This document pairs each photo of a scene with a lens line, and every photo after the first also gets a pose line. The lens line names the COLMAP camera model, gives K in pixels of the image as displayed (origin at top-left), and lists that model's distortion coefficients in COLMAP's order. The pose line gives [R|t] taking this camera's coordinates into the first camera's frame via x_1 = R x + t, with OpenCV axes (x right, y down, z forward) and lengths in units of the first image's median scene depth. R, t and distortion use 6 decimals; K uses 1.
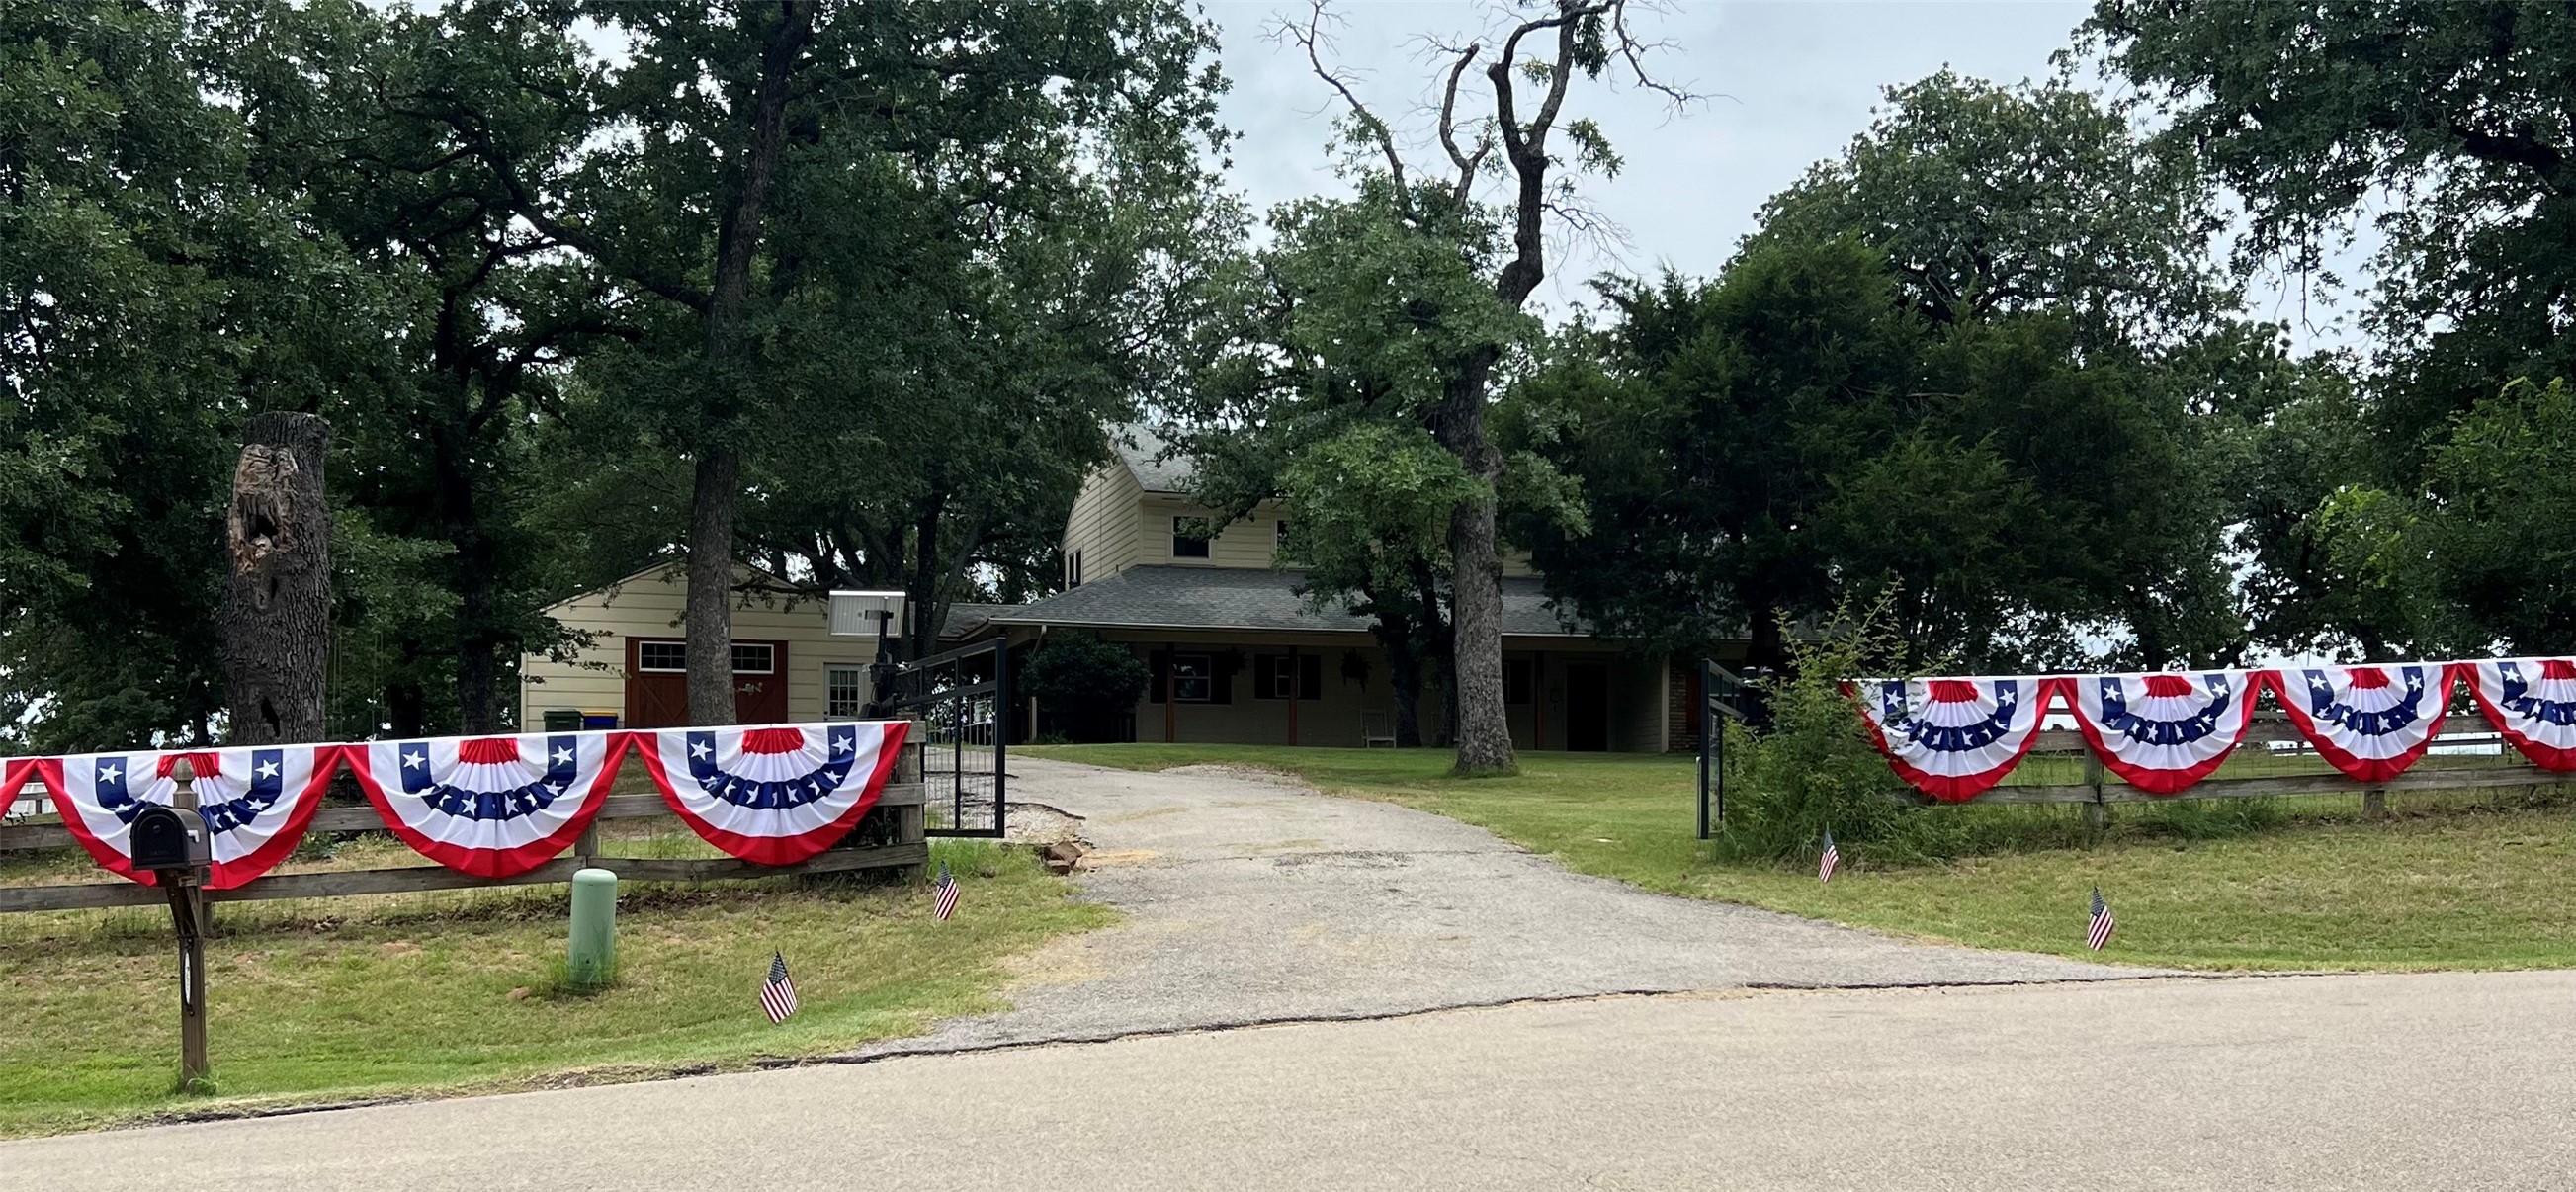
lens RADIAL K [[1842.0, 0, 1284.1], [0, 1842.0, 600.2], [0, 0, 1]] dist [-0.003703, -0.000018]
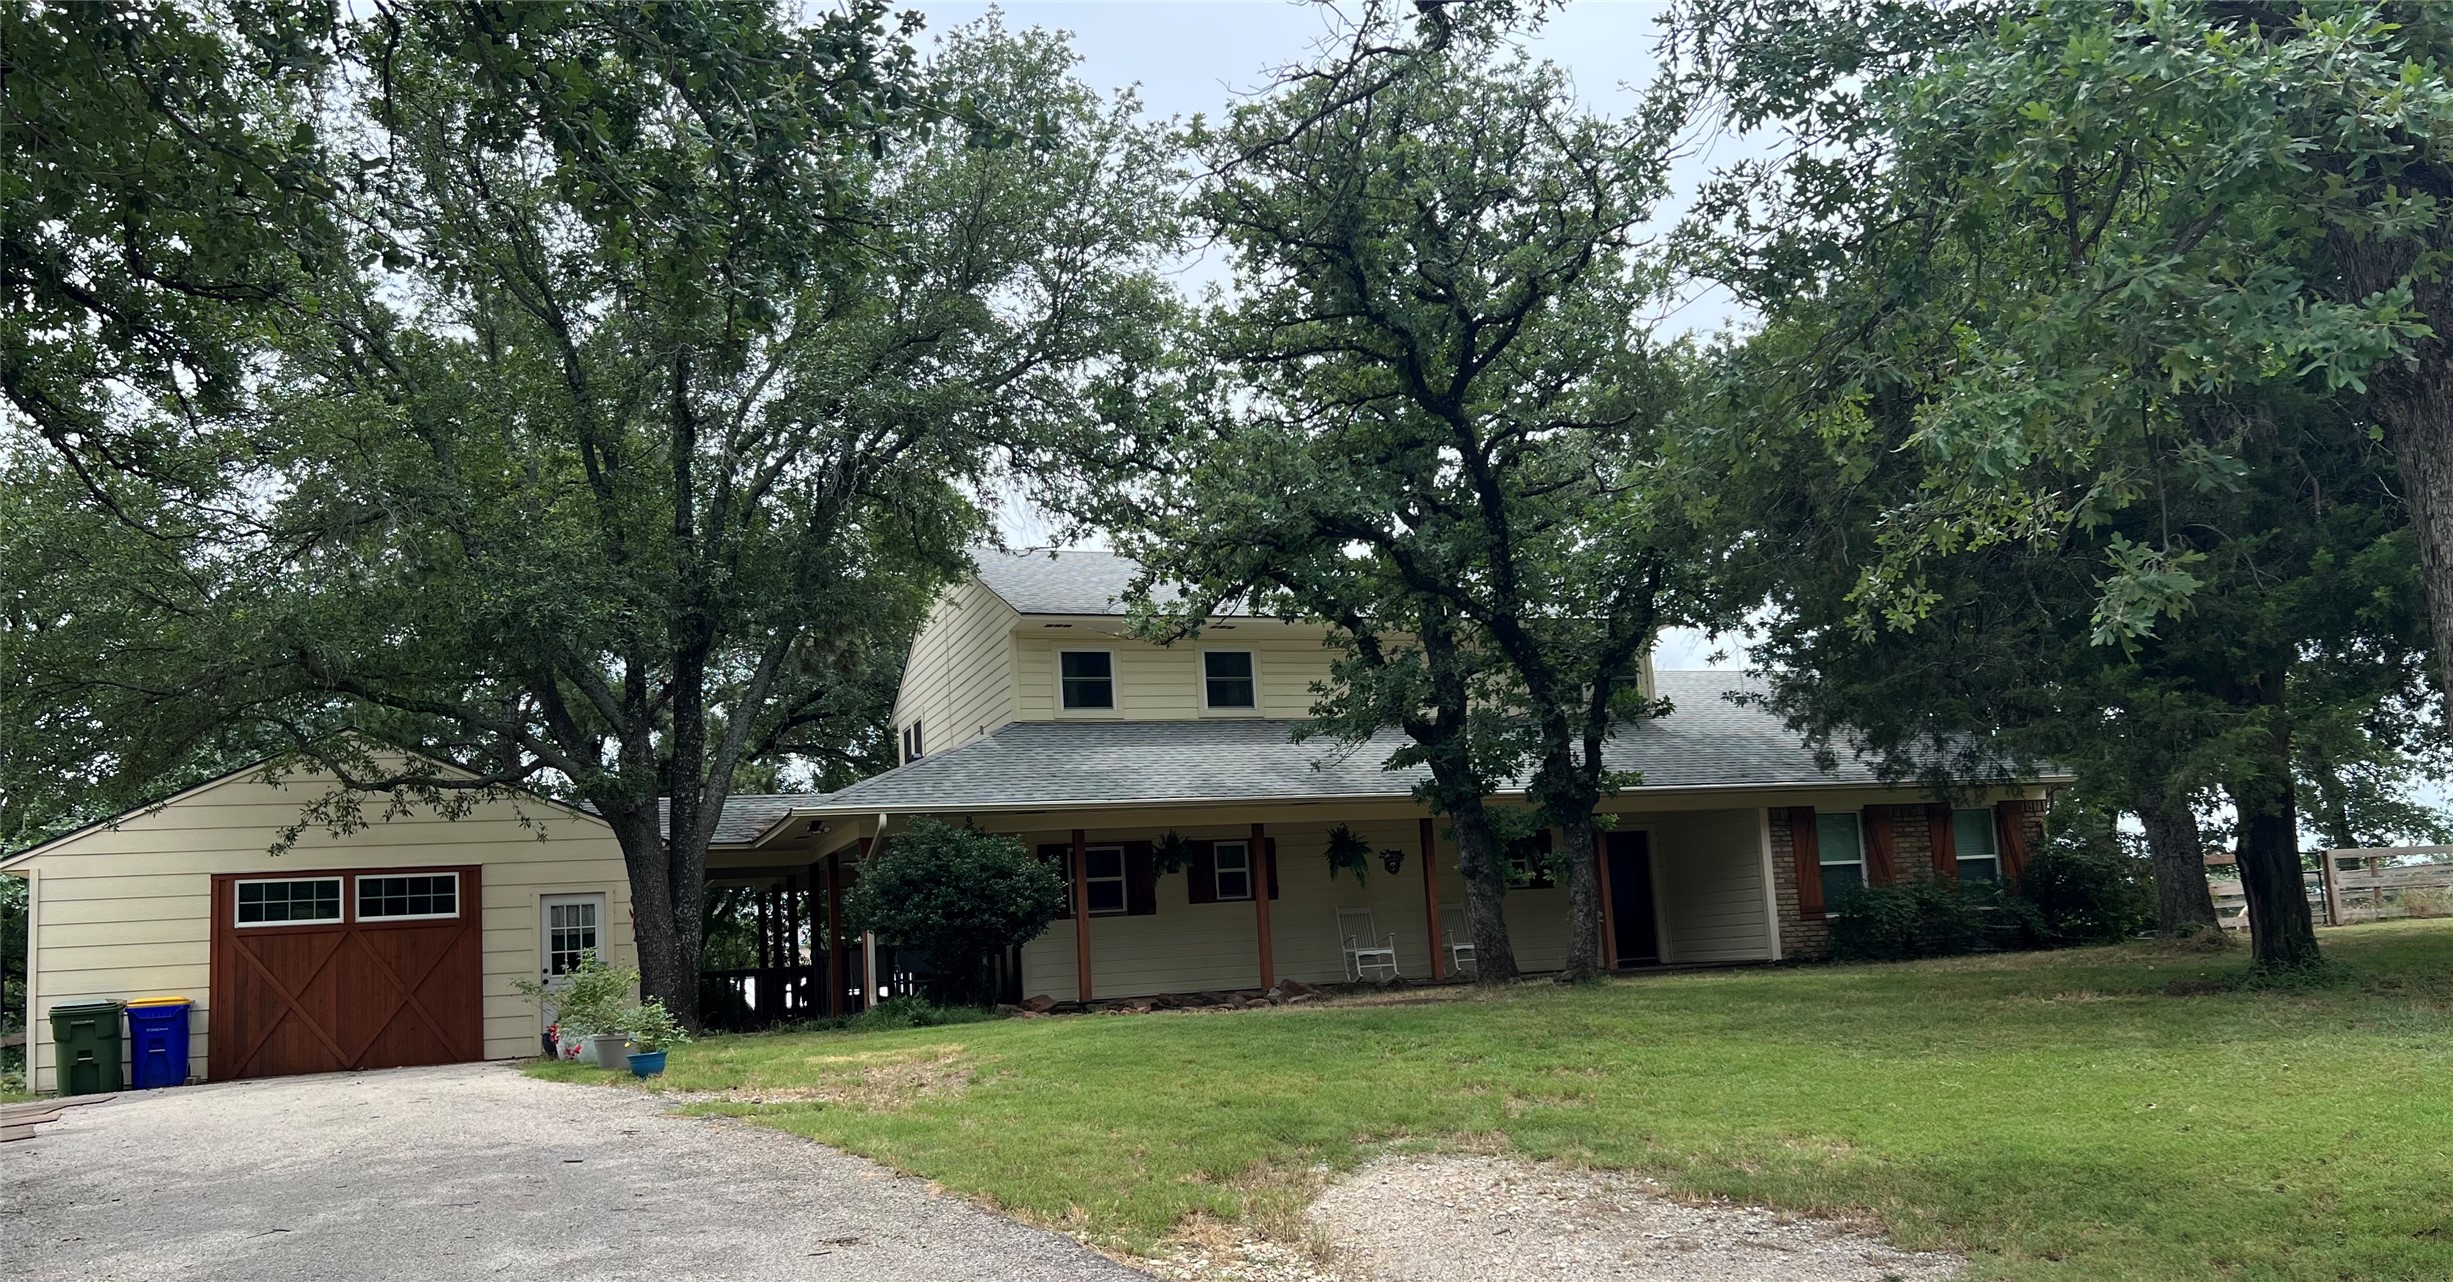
lens RADIAL K [[1750.9, 0, 1232.6], [0, 1750.9, 645.1], [0, 0, 1]] dist [0.056989, -0.000547]
pose [[0.995514, -0.049638, 0.080546, -0.049694], [0.056019, 0.995299, -0.079011, 0.008990], [-0.076245, 0.083168, 0.993614, 0.342144]]
